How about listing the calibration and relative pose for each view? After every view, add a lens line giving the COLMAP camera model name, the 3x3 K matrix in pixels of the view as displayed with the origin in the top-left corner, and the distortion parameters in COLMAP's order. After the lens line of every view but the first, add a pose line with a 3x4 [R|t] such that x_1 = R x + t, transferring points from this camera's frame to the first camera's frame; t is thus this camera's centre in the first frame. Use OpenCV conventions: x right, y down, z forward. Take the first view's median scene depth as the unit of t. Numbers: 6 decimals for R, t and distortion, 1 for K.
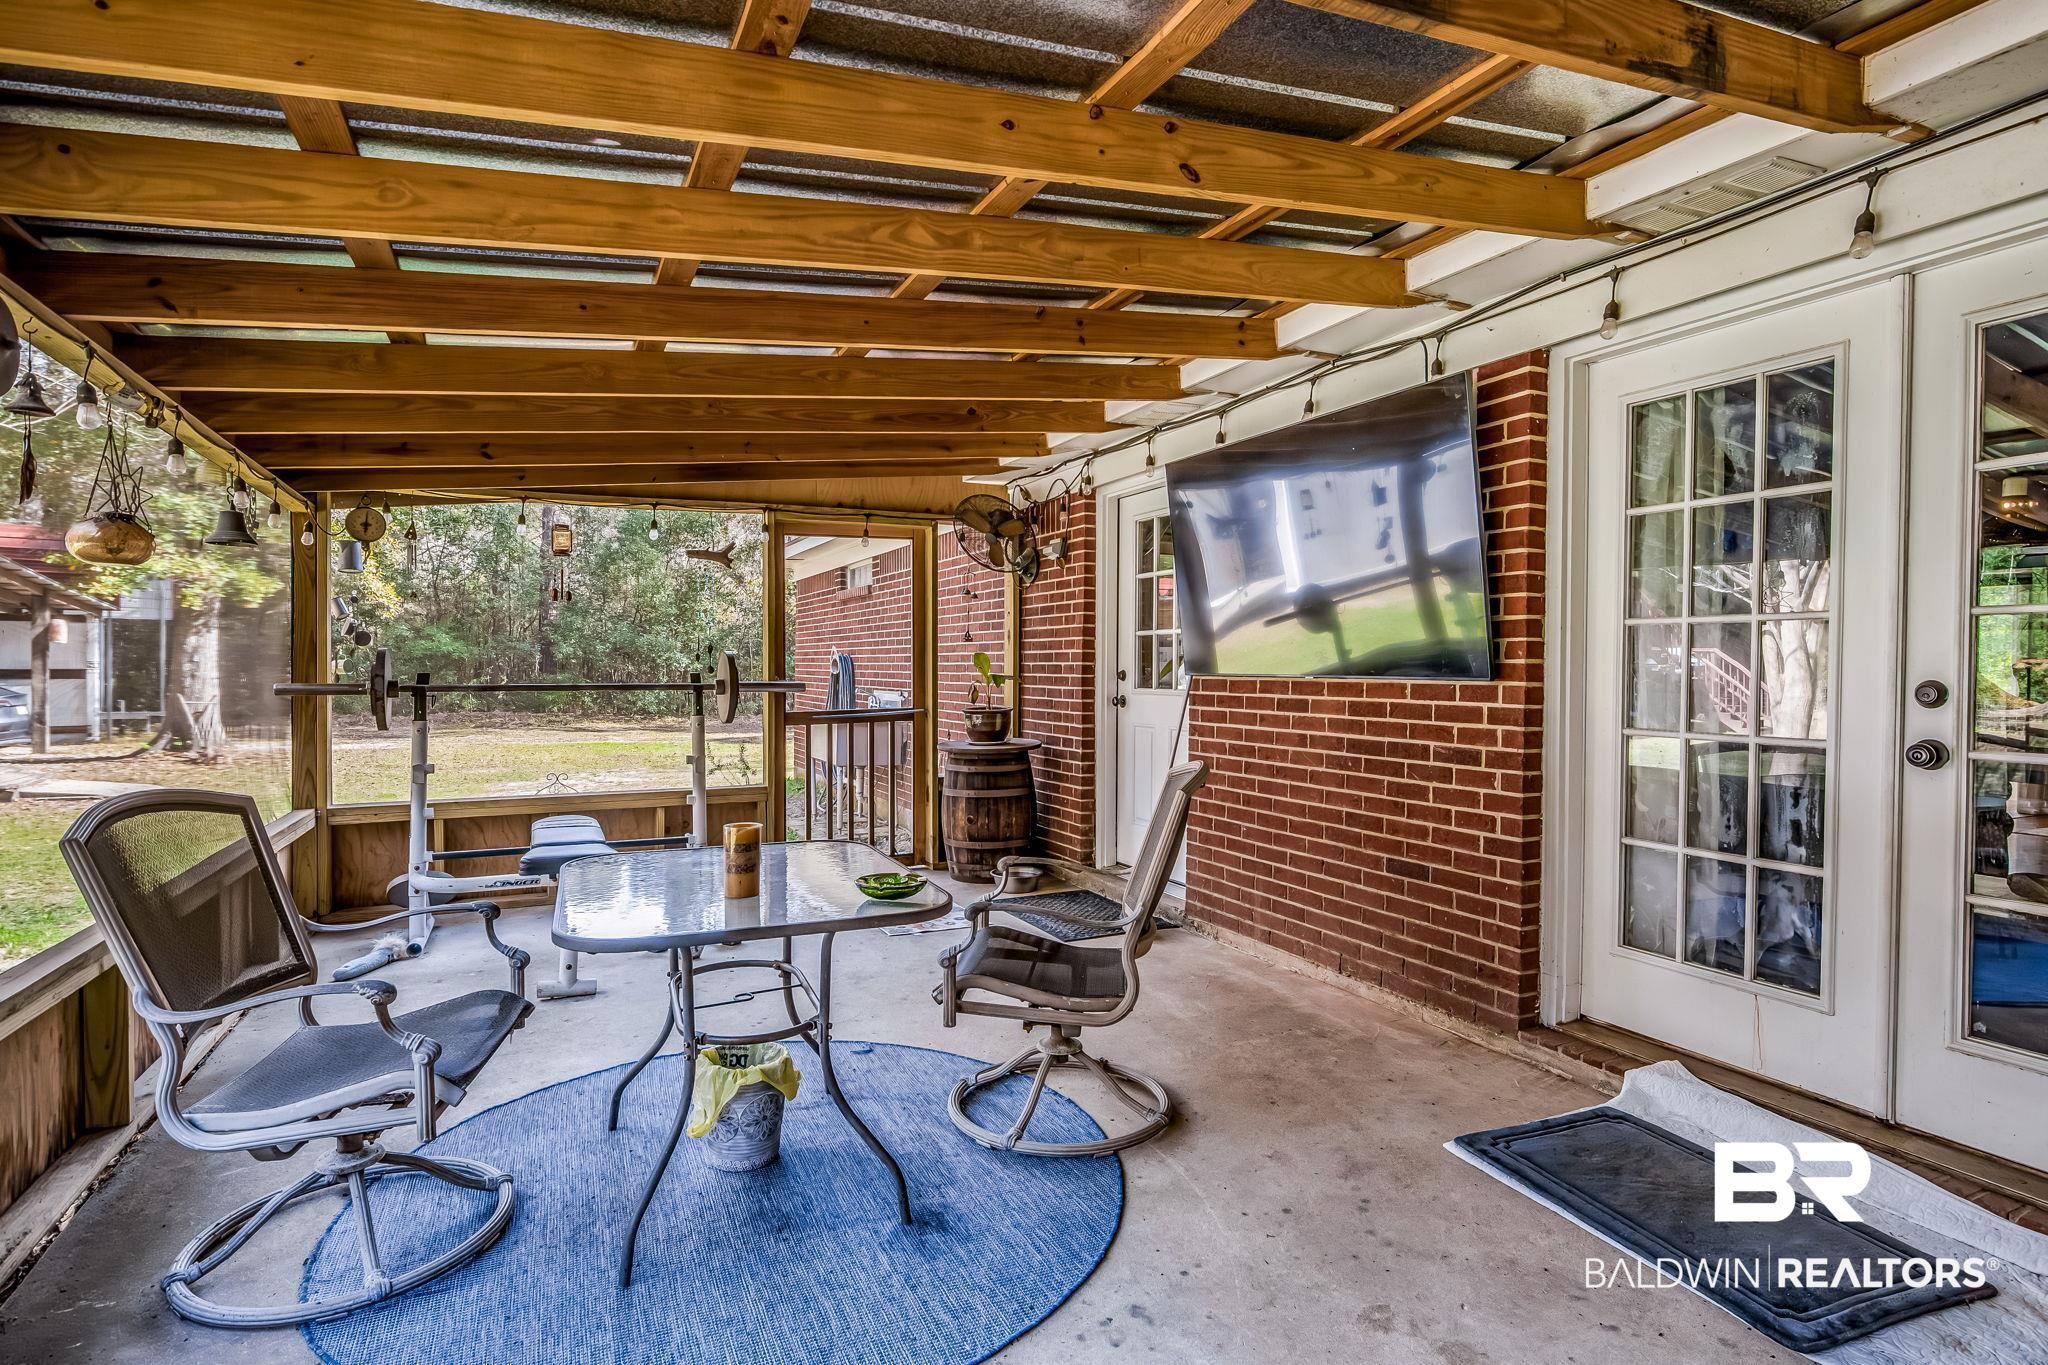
lens RADIAL K [[1057.4, 0, 1024.0], [0, 1057.4, 682.5], [0, 0, 1]] dist [0.005157, 0.001886]
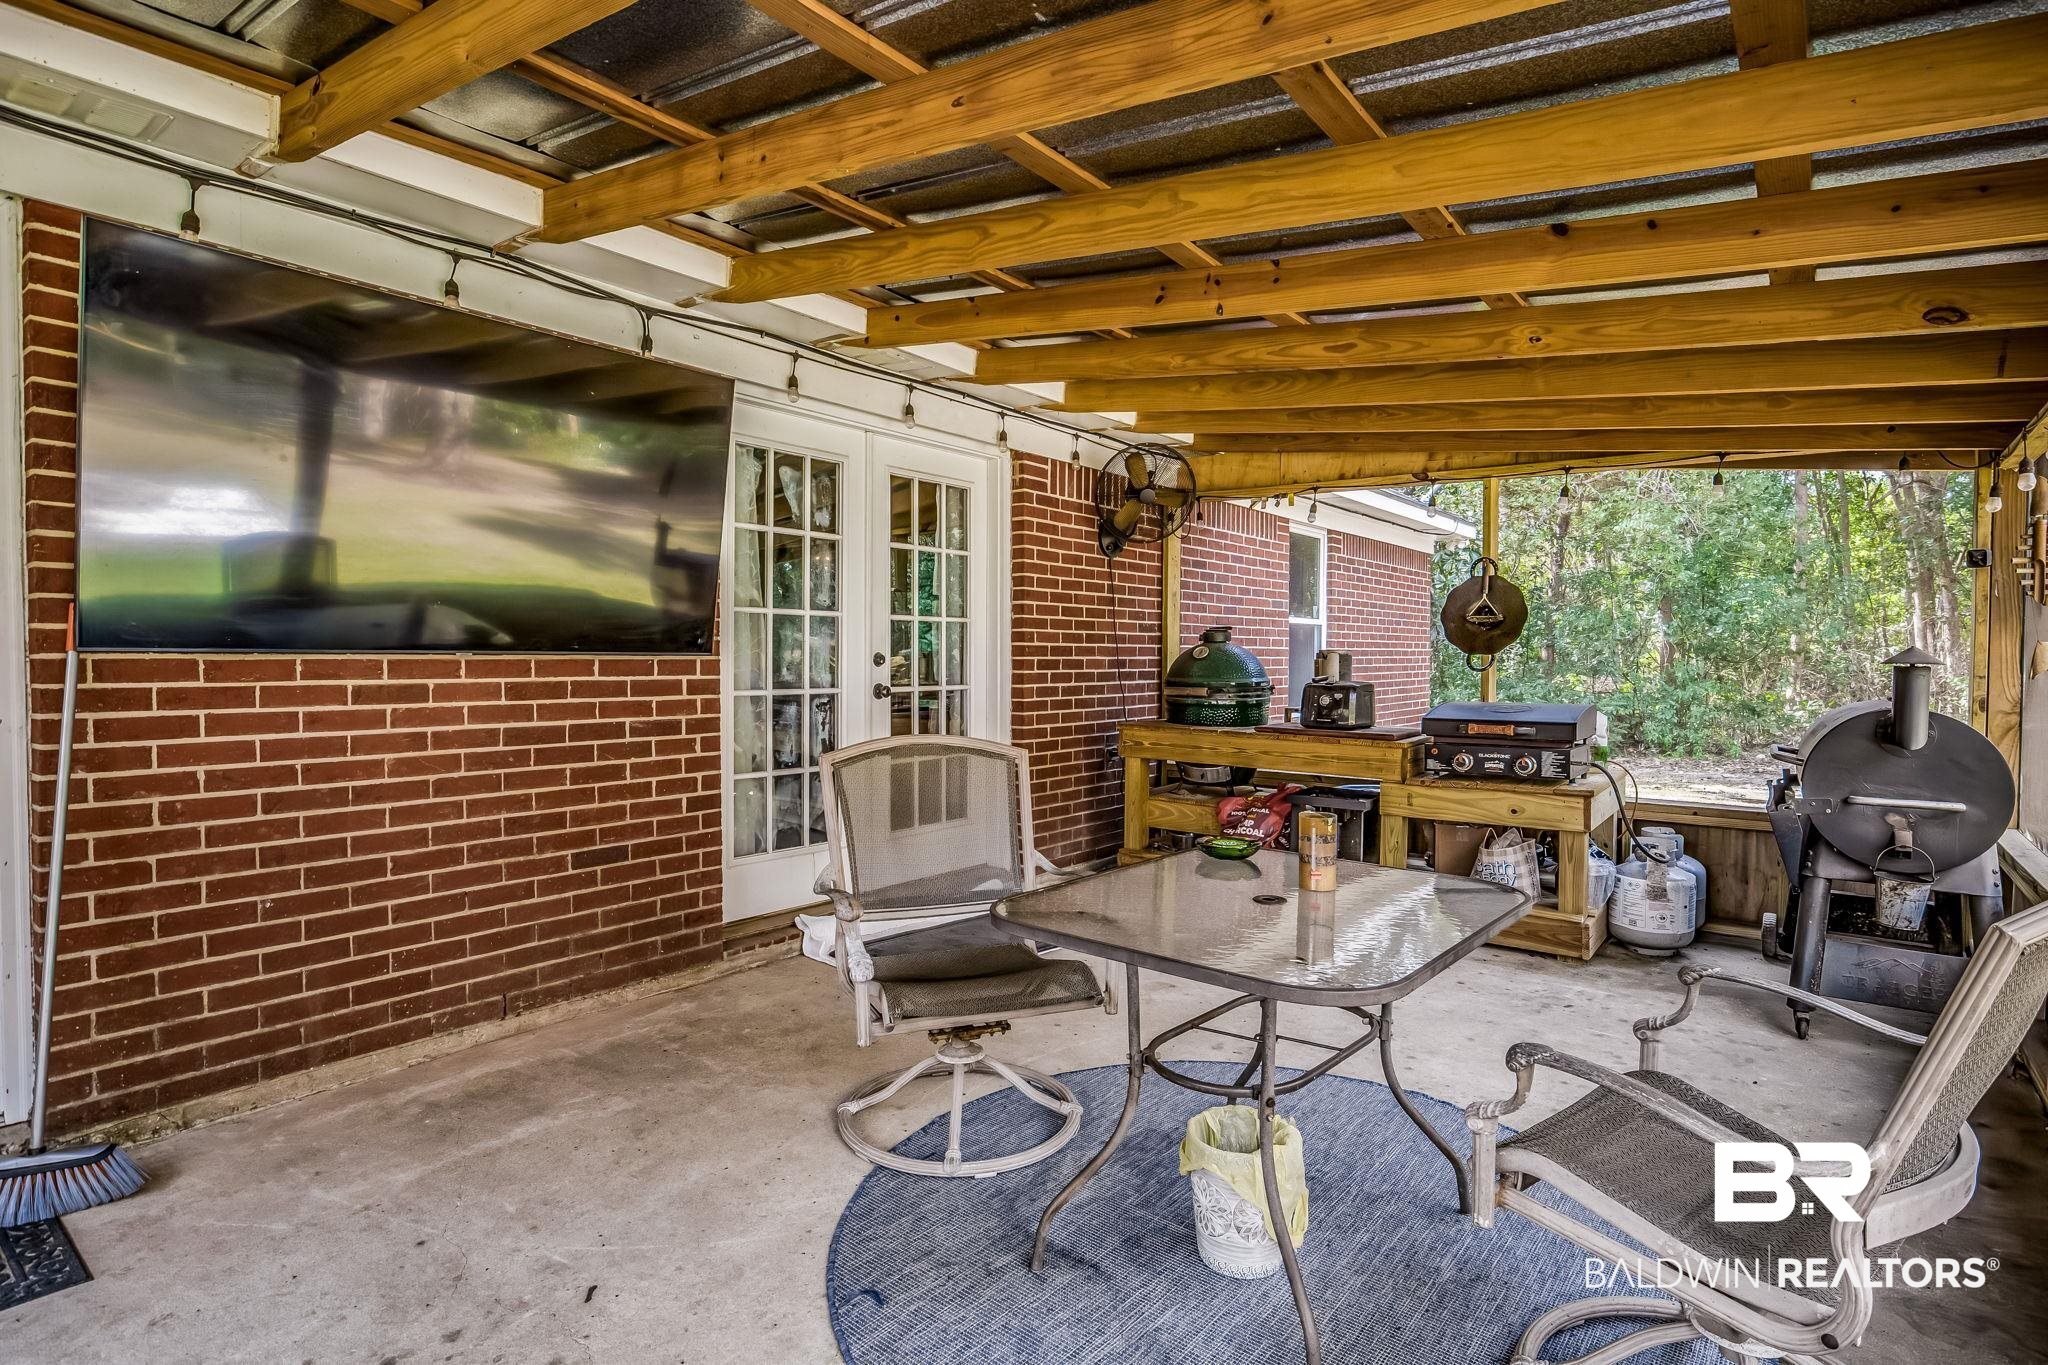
lens RADIAL K [[1057.4, 0, 1024.0], [0, 1057.4, 682.5], [0, 0, 1]] dist [0.005157, 0.001886]
pose [[-0.447531, -0.033158, 0.893653, -0.673802], [0.003249, 0.999246, 0.038702, -0.014437], [-0.894262, 0.020224, -0.447086, 1.131938]]
